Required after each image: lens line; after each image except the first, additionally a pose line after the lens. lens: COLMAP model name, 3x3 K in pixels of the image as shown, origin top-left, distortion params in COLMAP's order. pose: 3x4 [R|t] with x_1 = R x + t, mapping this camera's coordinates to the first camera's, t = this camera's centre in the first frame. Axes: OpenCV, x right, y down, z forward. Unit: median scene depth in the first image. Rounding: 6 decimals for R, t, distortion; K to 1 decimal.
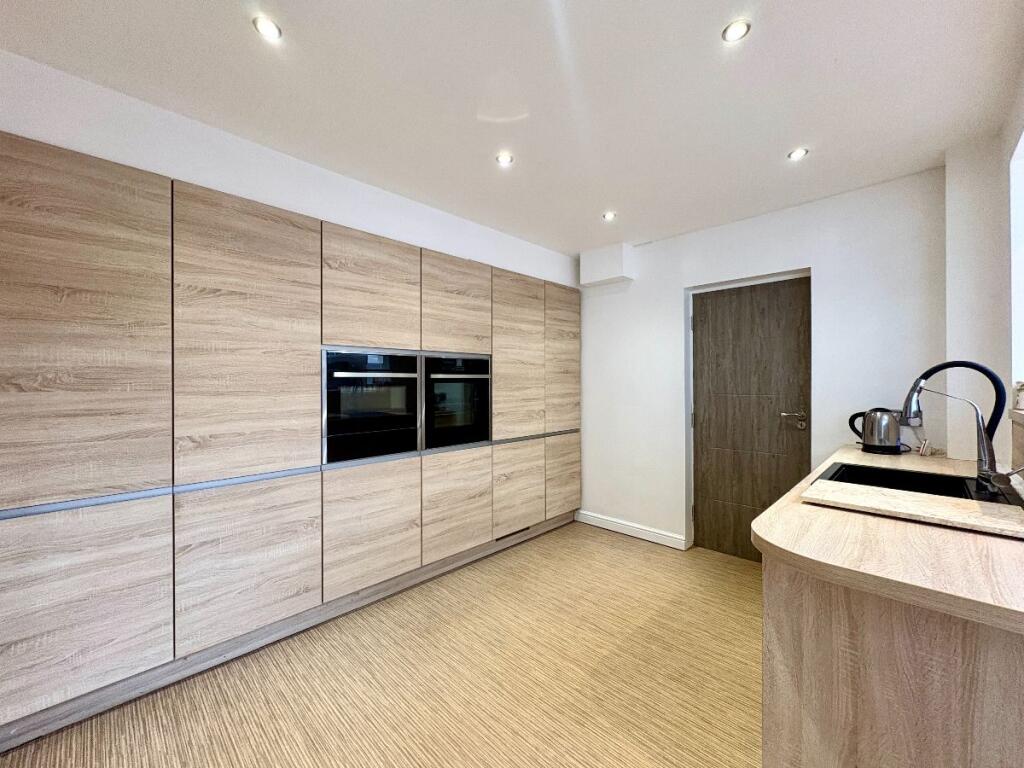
lens RADIAL K [[408.0, 0, 512.0], [0, 408.0, 384.0], [0, 0, 1]] dist [0.000516, 0.000255]
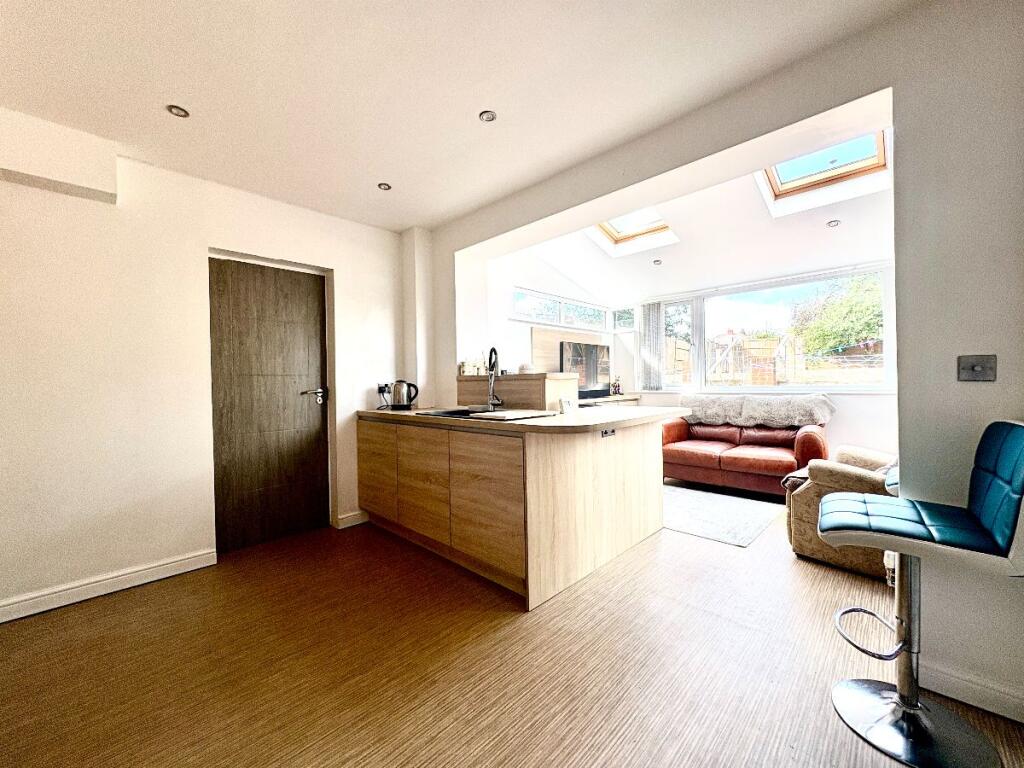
lens RADIAL K [[408.0, 0, 512.0], [0, 408.0, 384.0], [0, 0, 1]] dist [0.000516, 0.000255]
pose [[-0.001222, -0.003829, 0.999992, -0.443507], [0.020717, 0.999778, 0.003854, 0.057768], [-0.999785, 0.020721, -0.001143, 0.429899]]
